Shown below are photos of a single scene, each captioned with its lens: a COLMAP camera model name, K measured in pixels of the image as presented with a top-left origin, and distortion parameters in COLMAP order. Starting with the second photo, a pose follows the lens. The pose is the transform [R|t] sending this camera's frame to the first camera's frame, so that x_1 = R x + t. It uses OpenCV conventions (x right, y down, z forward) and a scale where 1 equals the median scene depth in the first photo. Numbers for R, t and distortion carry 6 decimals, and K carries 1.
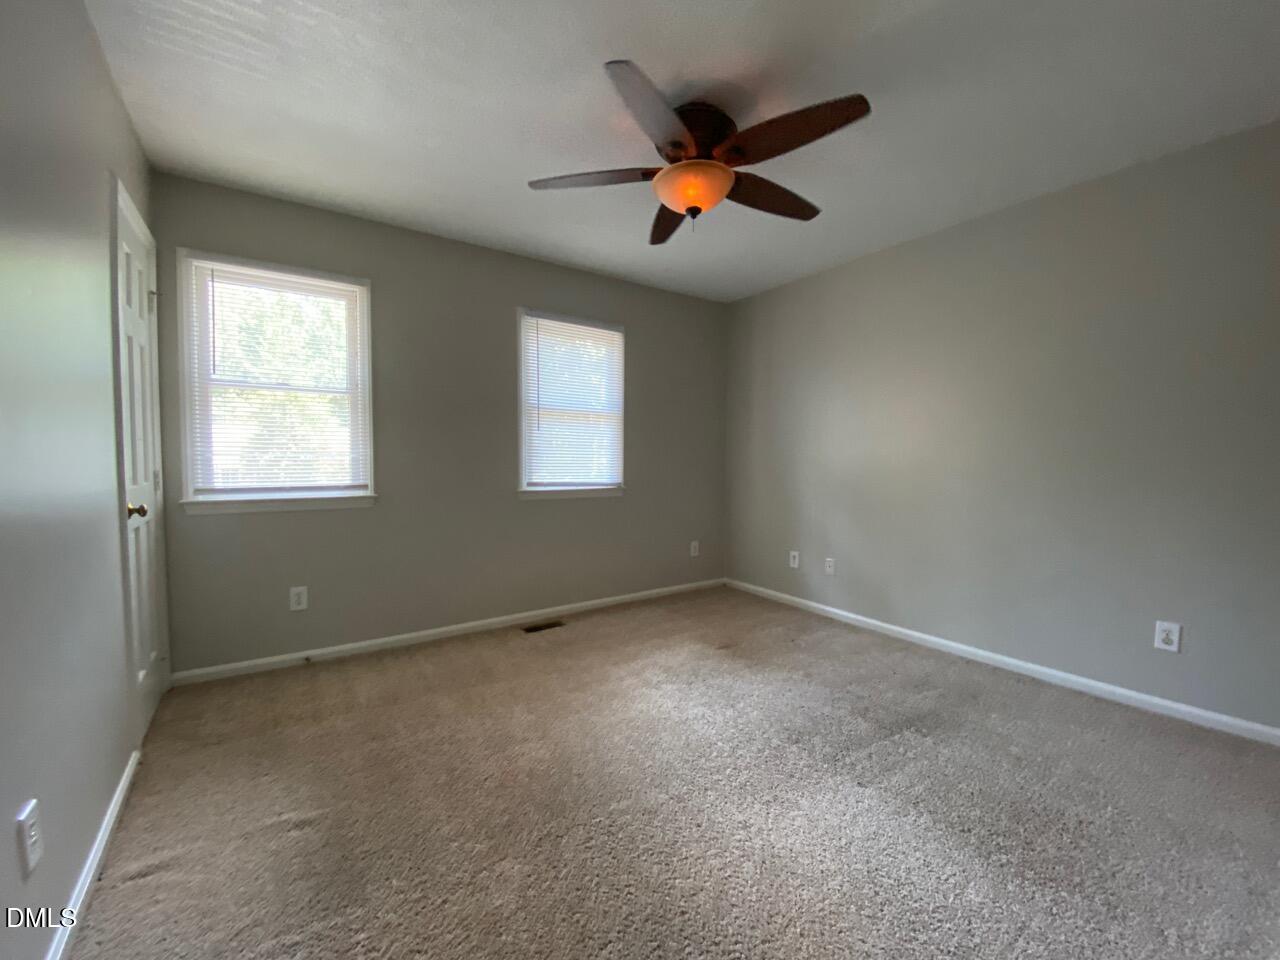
lens RADIAL K [[777.6, 0, 640.1], [0, 777.6, 511.6], [0, 0, 1]] dist [0.000164, 0.000089]
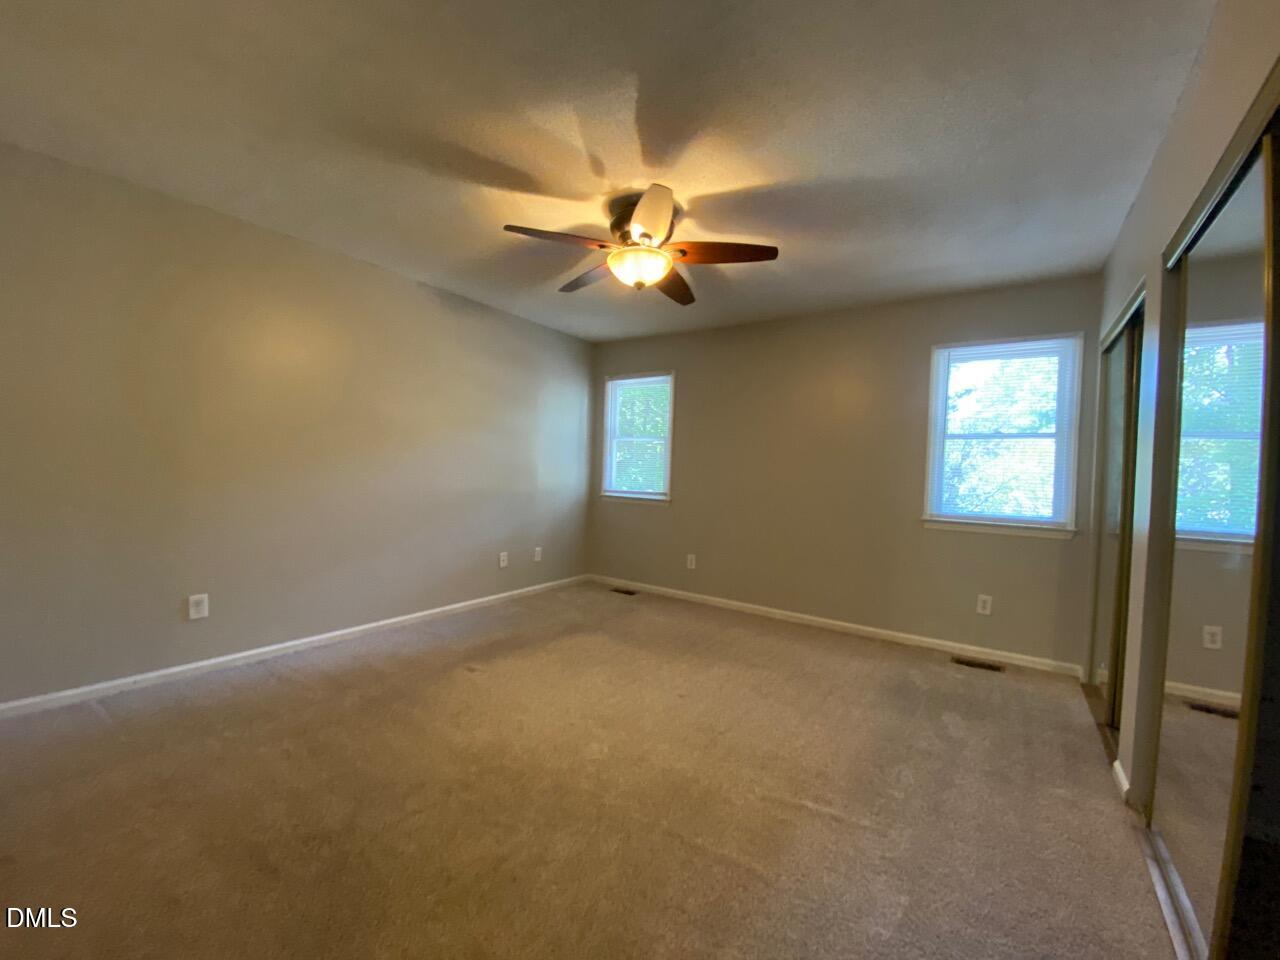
lens RADIAL K [[530.3, 0, 646.8], [0, 530.3, 480.9], [0, 0, 1]] dist [0.043958, -0.036948]
pose [[0.194463, 0.014257, -0.980806, 0.484080], [-0.109632, 0.993946, -0.007288, -0.030966], [0.974764, 0.108945, 0.194849, 0.485769]]
